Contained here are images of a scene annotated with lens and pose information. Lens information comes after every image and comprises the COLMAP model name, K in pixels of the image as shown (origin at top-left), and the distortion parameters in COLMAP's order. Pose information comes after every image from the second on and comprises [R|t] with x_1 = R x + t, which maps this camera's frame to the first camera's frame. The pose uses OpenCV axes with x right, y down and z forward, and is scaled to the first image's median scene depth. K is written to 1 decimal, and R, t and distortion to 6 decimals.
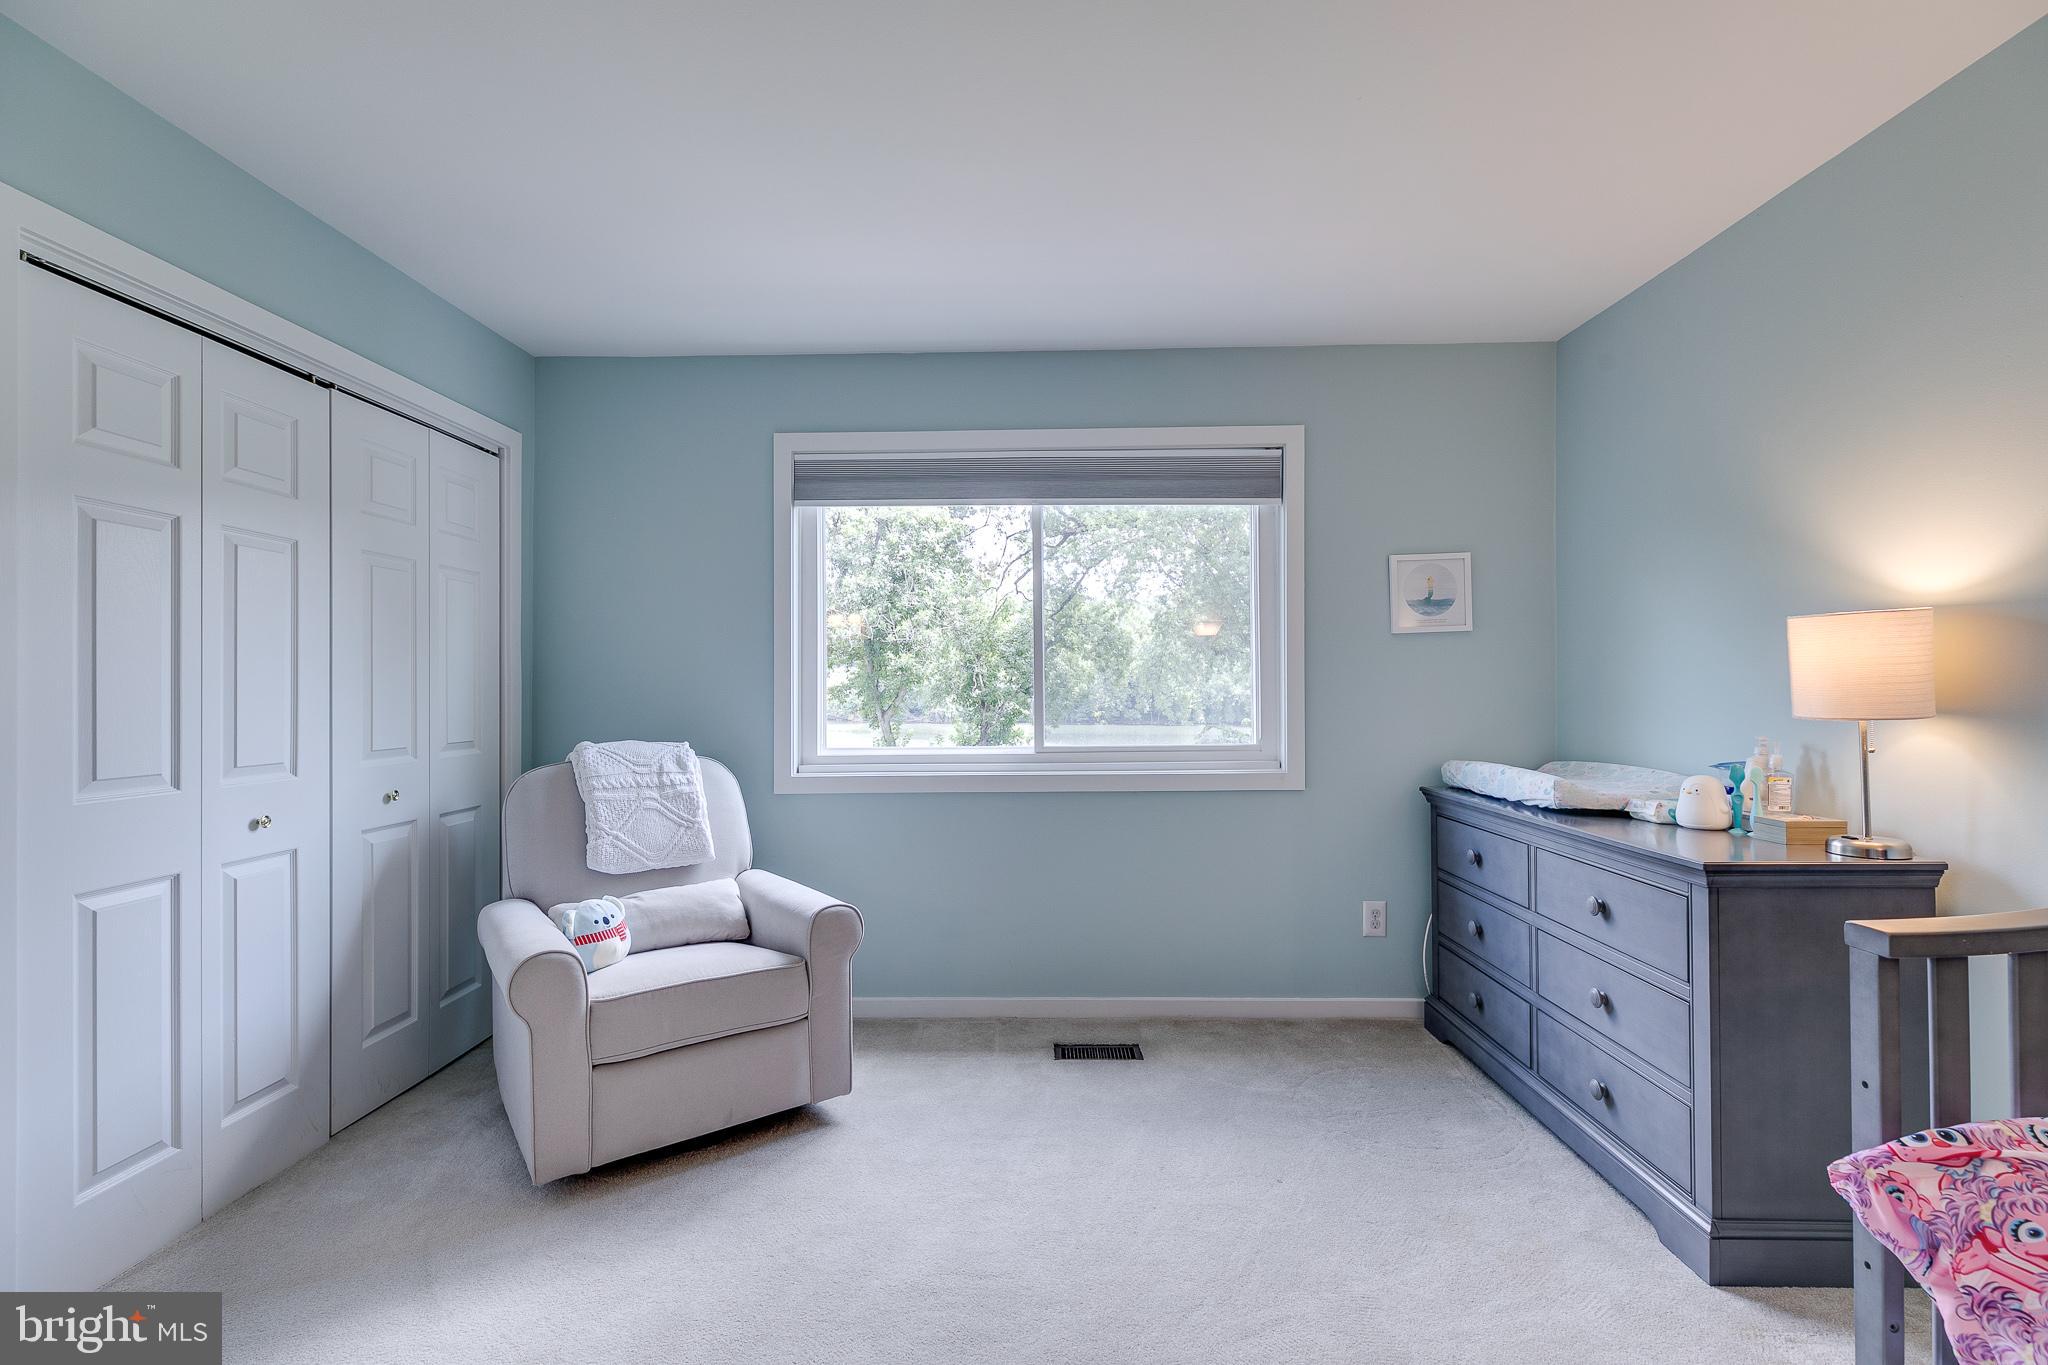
lens RADIAL K [[920.3, 0, 1026.2], [0, 920.3, 678.3], [0, 0, 1]] dist [0.013360, -0.001092]
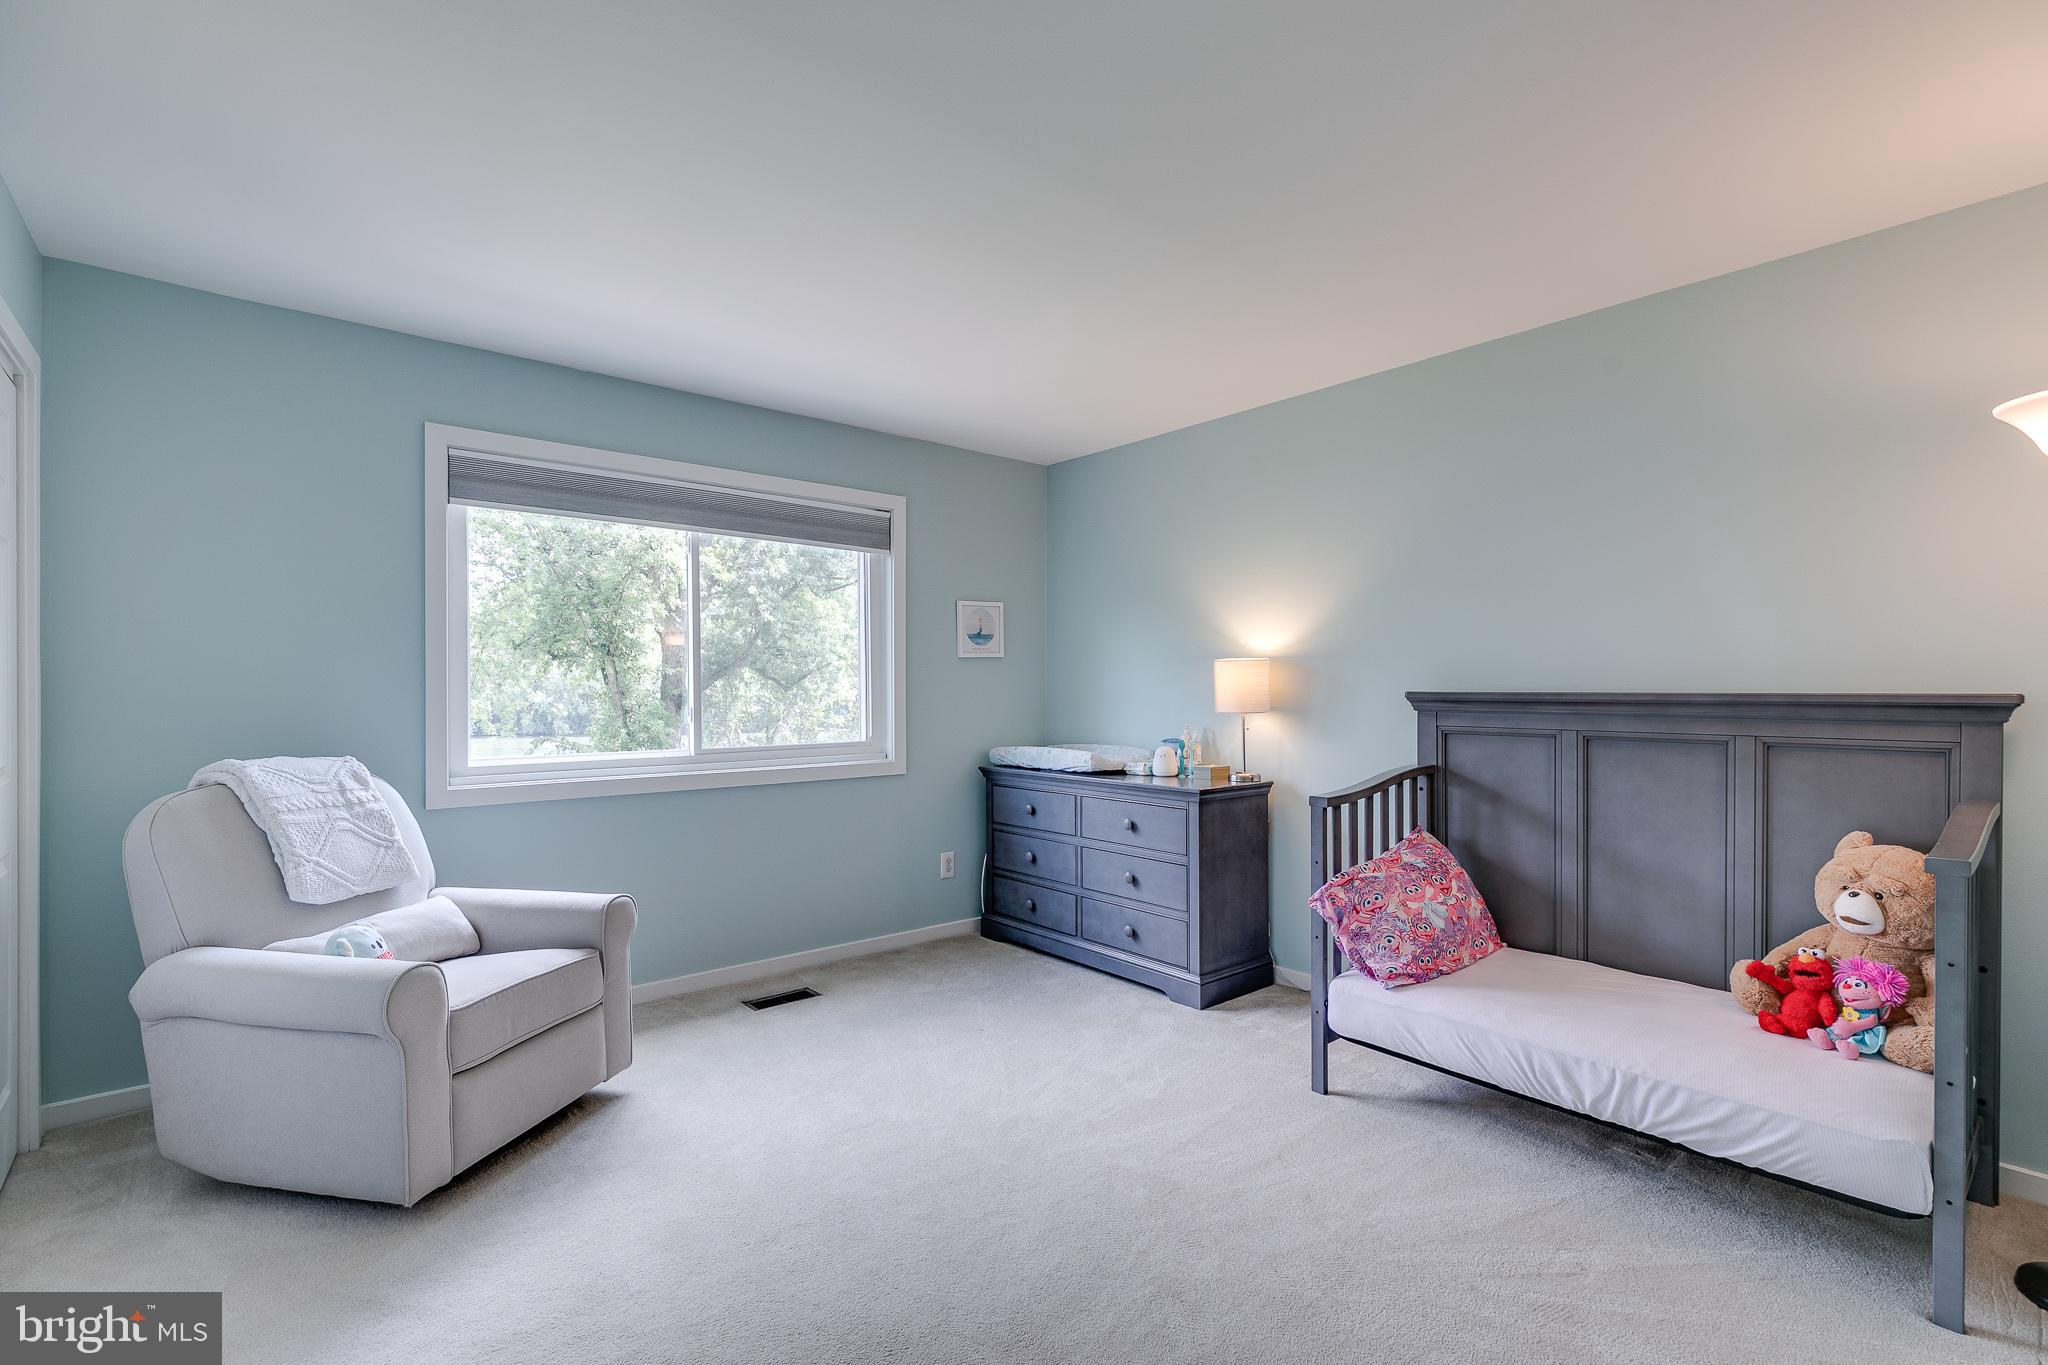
lens RADIAL K [[920.3, 0, 1026.2], [0, 920.3, 678.3], [0, 0, 1]] dist [0.013360, -0.001092]
pose [[0.752349, 0.014104, 0.658614, -0.502369], [-0.008947, 0.999897, -0.011192, -0.002575], [-0.658705, 0.002528, 0.752397, -0.120808]]
